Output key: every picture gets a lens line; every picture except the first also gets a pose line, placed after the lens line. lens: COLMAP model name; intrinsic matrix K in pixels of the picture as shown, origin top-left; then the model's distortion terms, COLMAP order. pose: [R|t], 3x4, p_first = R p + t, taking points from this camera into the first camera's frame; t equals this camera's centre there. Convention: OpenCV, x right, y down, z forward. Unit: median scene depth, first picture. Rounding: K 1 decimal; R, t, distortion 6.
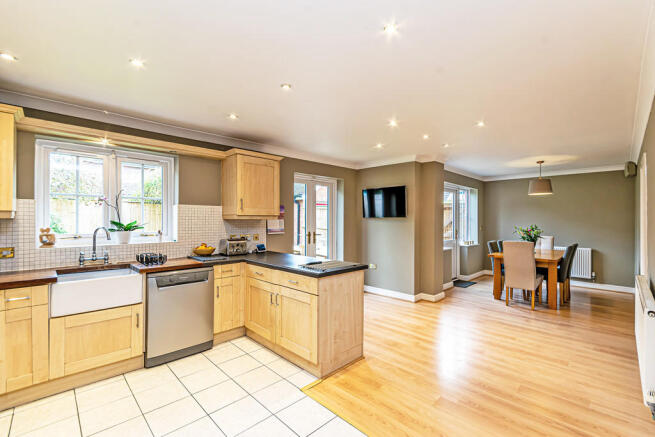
lens RADIAL K [[290.3, 0, 326.4], [0, 290.3, 217.4], [0, 0, 1]] dist [0.003440, 0.000527]
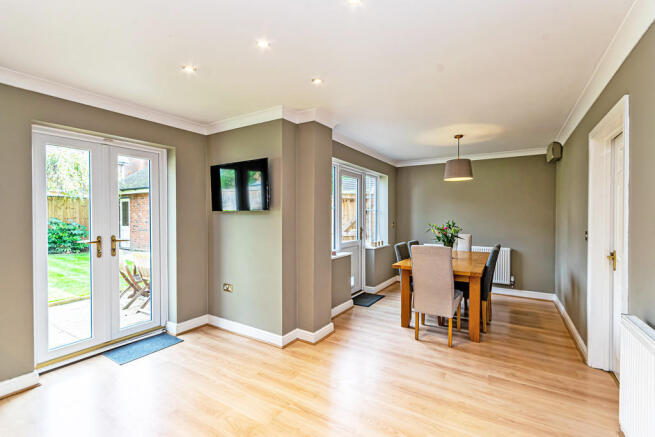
lens RADIAL K [[290.3, 0, 328.8], [0, 290.3, 219.5], [0, 0, 1]] dist [0.003440, 0.000527]
pose [[0.973483, -0.007202, 0.228646, 0.234132], [0.001850, 0.999720, 0.023610, 0.004289], [-0.228752, -0.022561, 0.973223, 0.340929]]
